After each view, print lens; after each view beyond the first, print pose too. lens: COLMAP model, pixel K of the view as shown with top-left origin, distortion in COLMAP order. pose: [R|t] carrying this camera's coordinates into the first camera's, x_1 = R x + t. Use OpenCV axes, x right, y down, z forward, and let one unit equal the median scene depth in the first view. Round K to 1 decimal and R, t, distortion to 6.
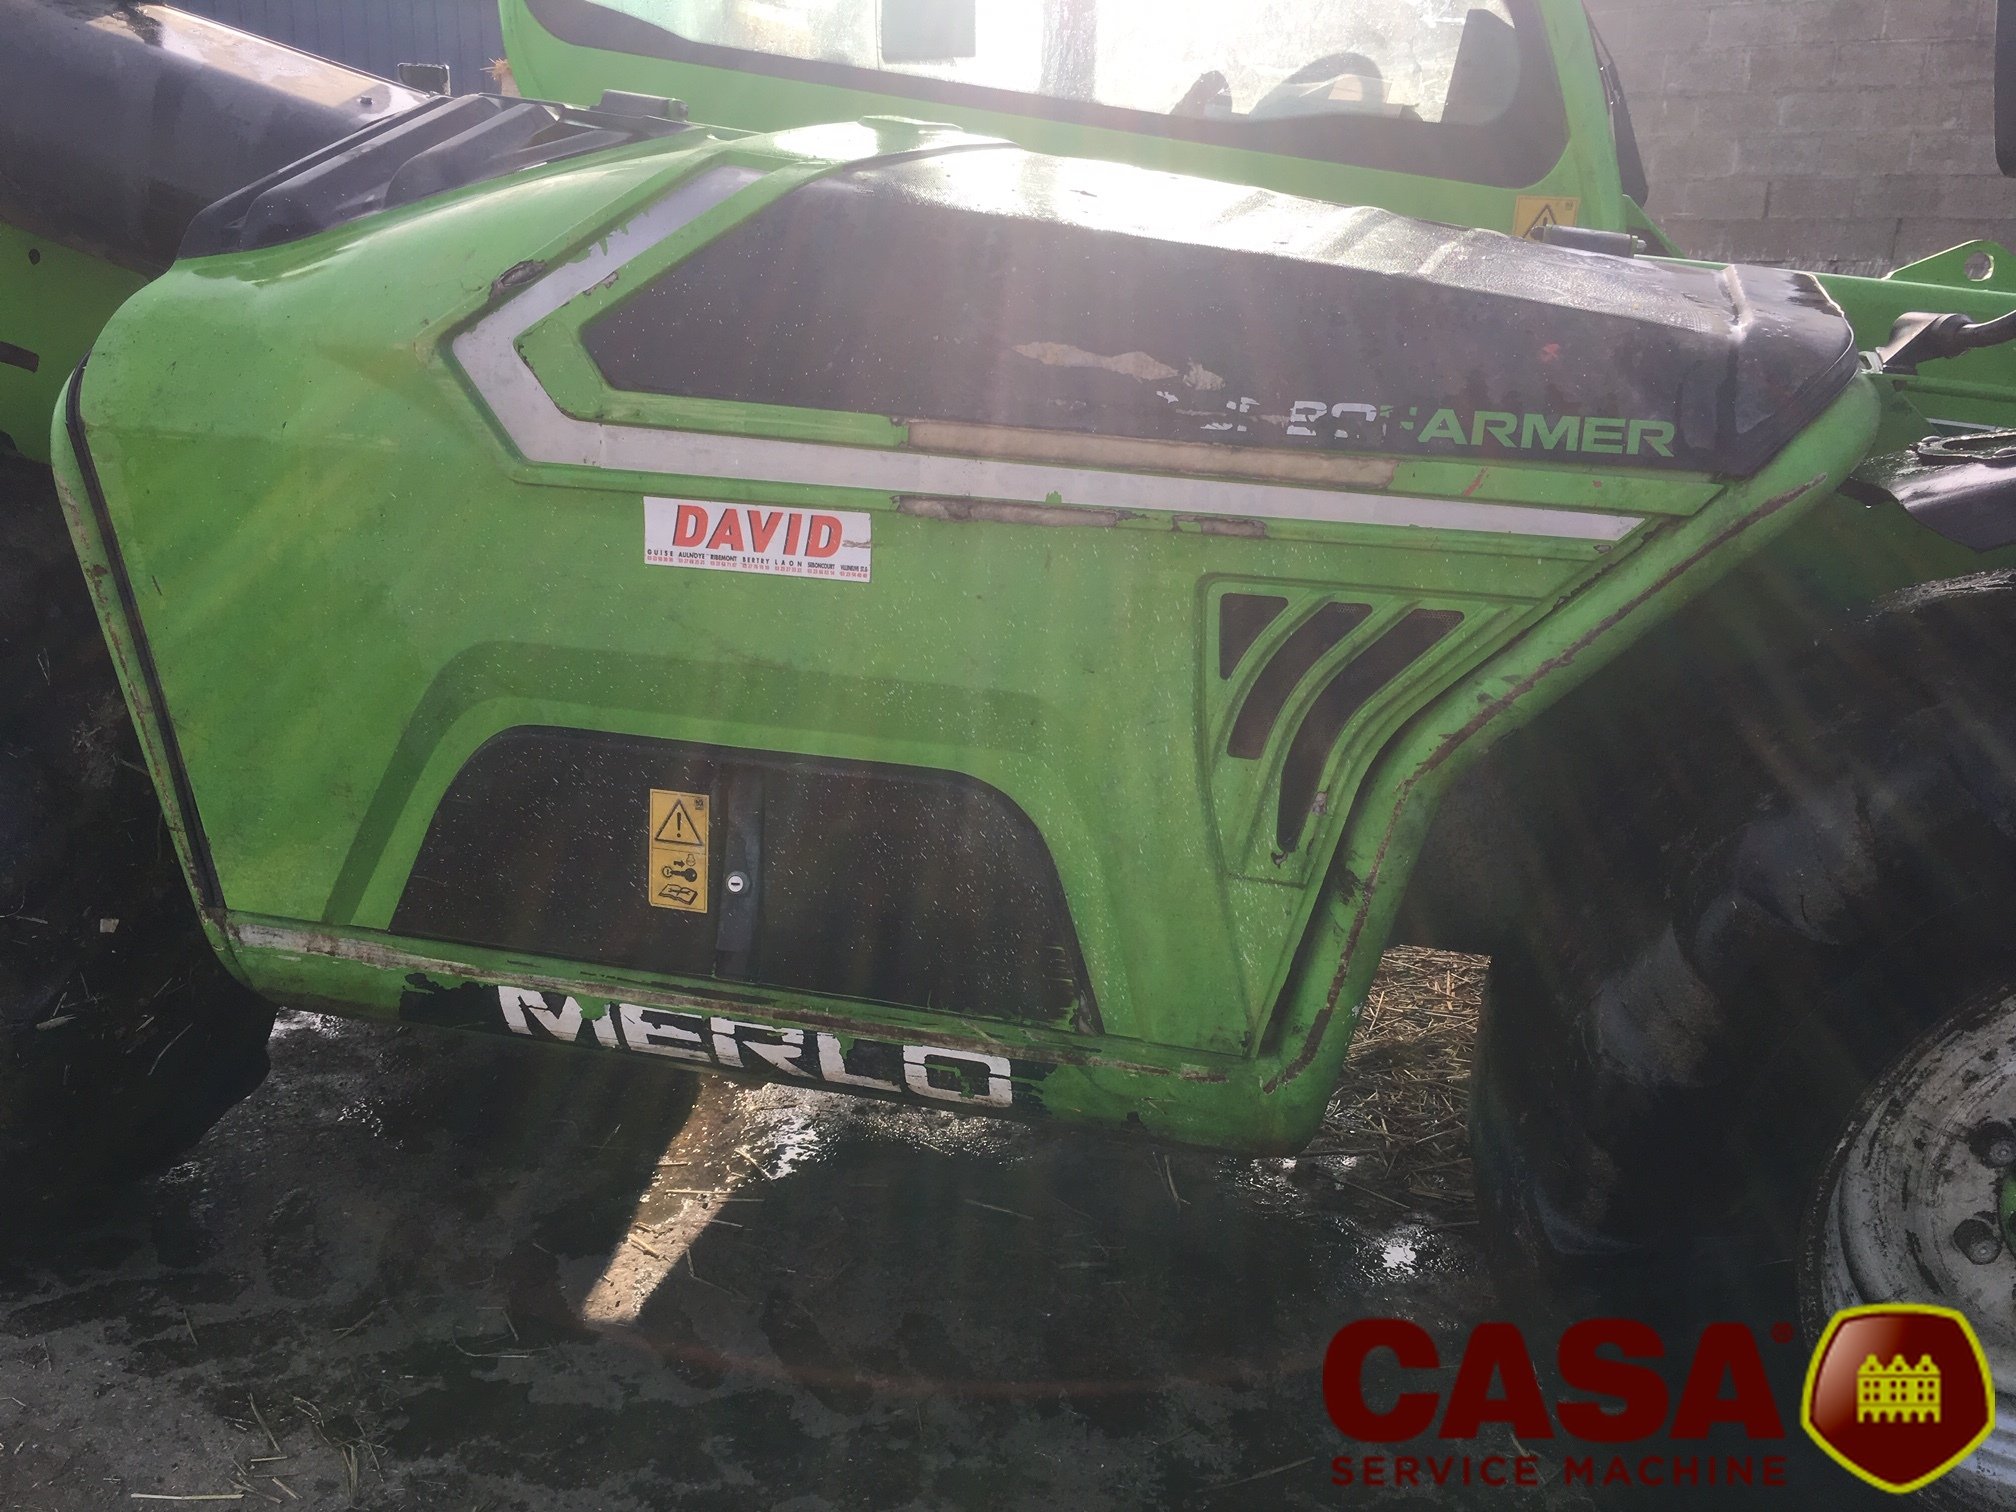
lens RADIAL K [[1728.9, 0, 1008.0], [0, 1728.9, 756.0], [0, 0, 1]] dist [0.082687, -0.121024]
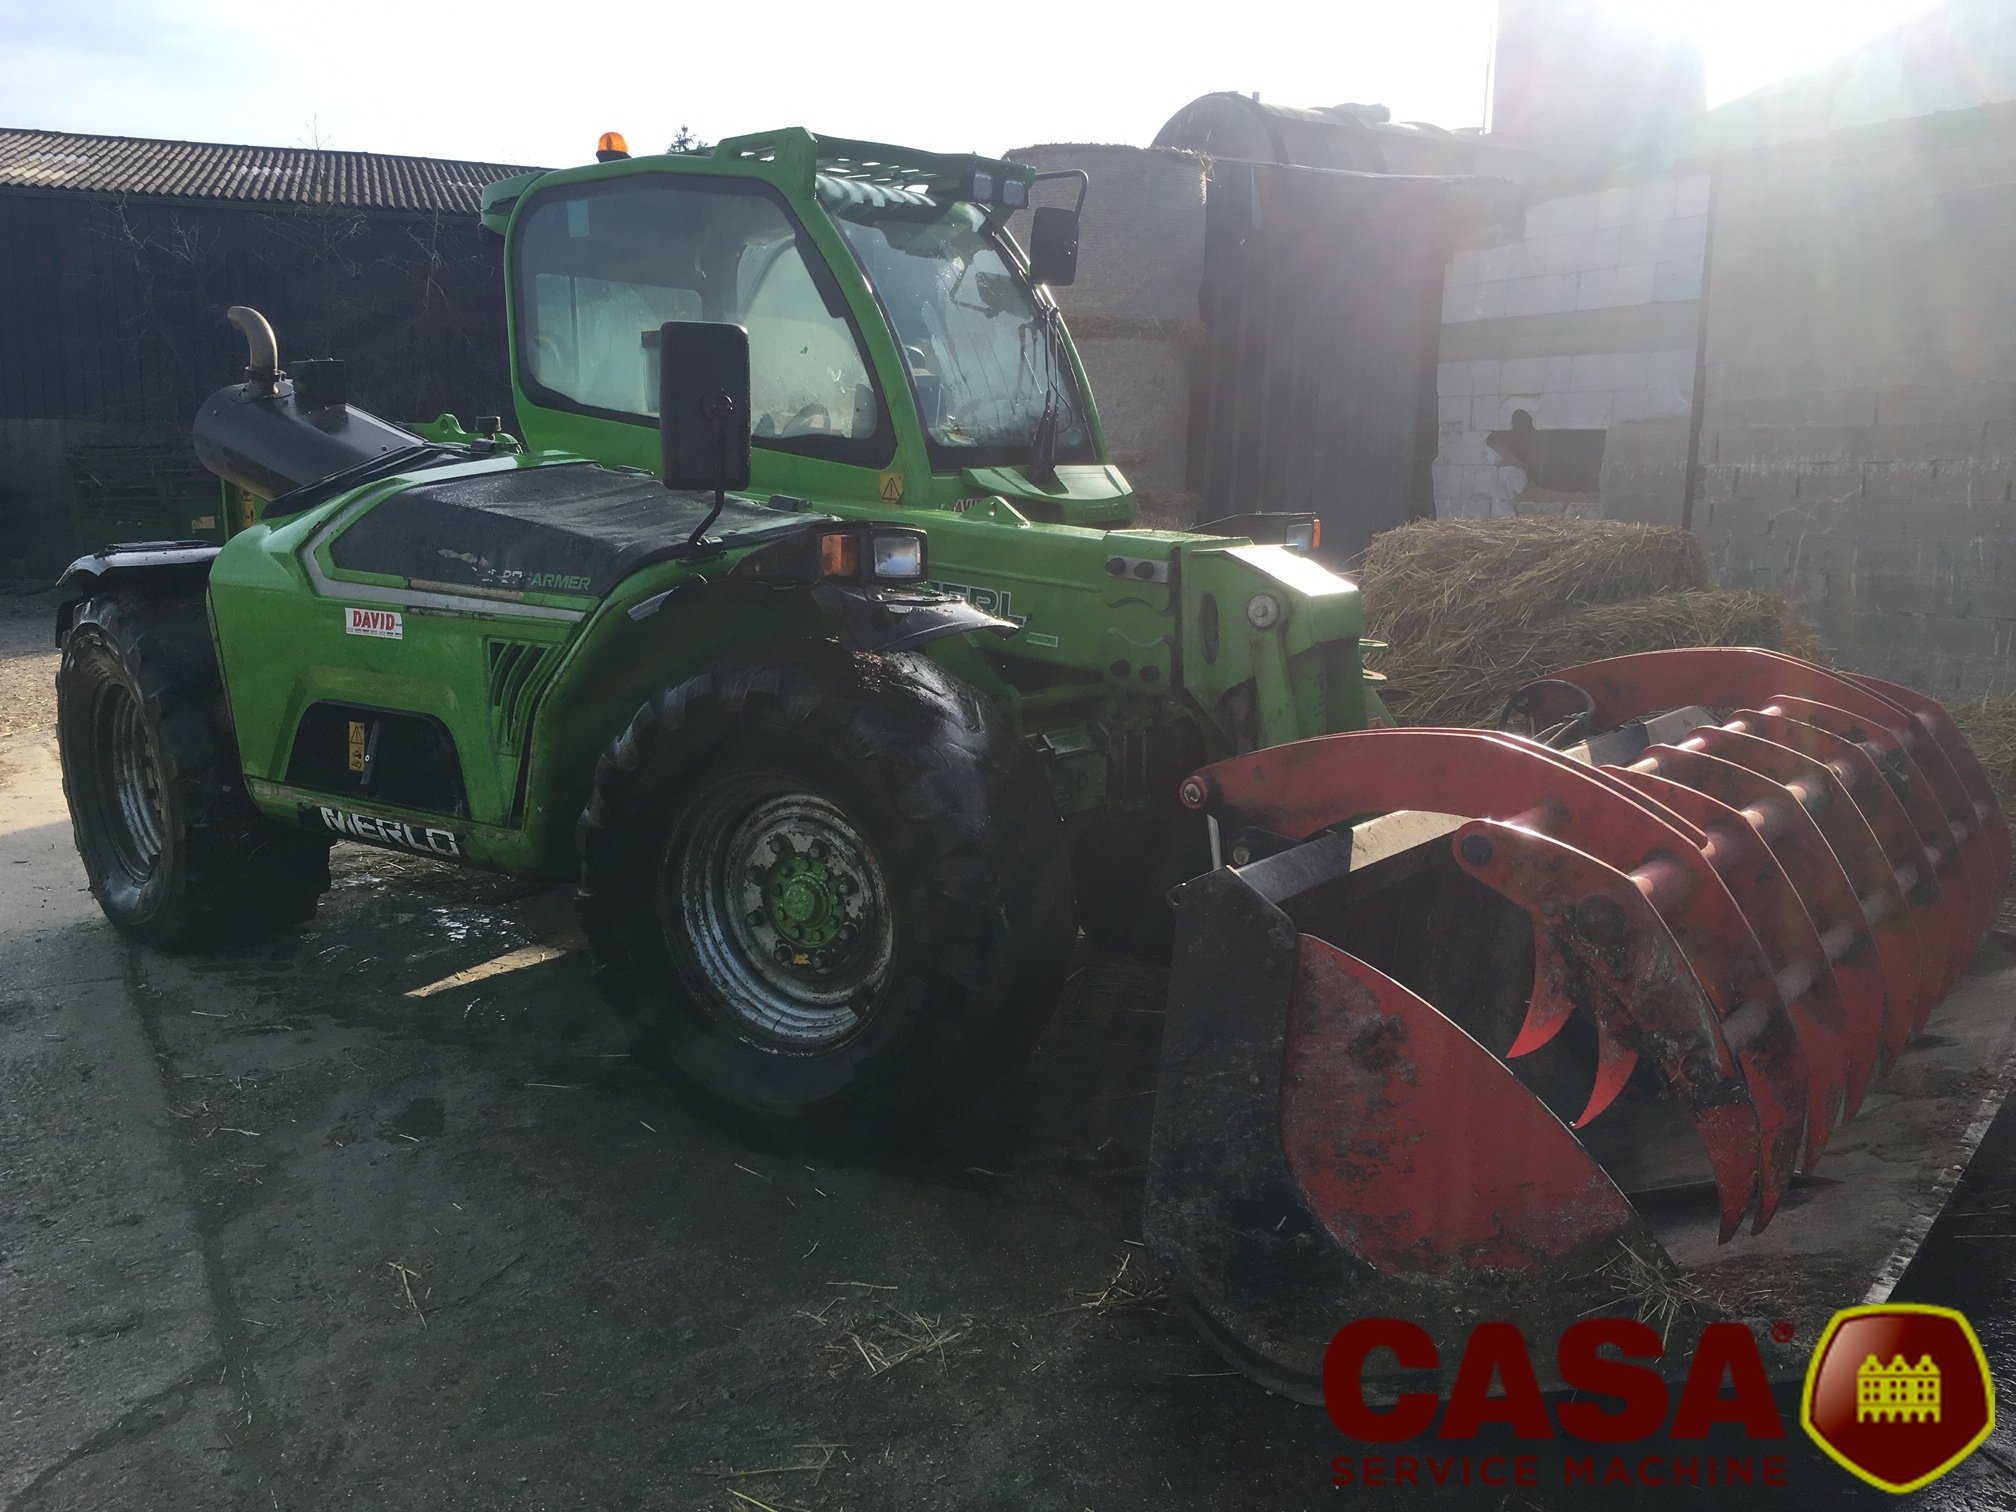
lens RADIAL K [[1728.9, 0, 1008.0], [0, 1728.9, 756.0], [0, 0, 1]] dist [0.082687, -0.121024]
pose [[0.931876, 0.032069, -0.361356, 1.689963], [-0.071216, 0.992875, -0.095539, 0.254988], [0.355717, 0.114765, 0.927520, -1.071358]]
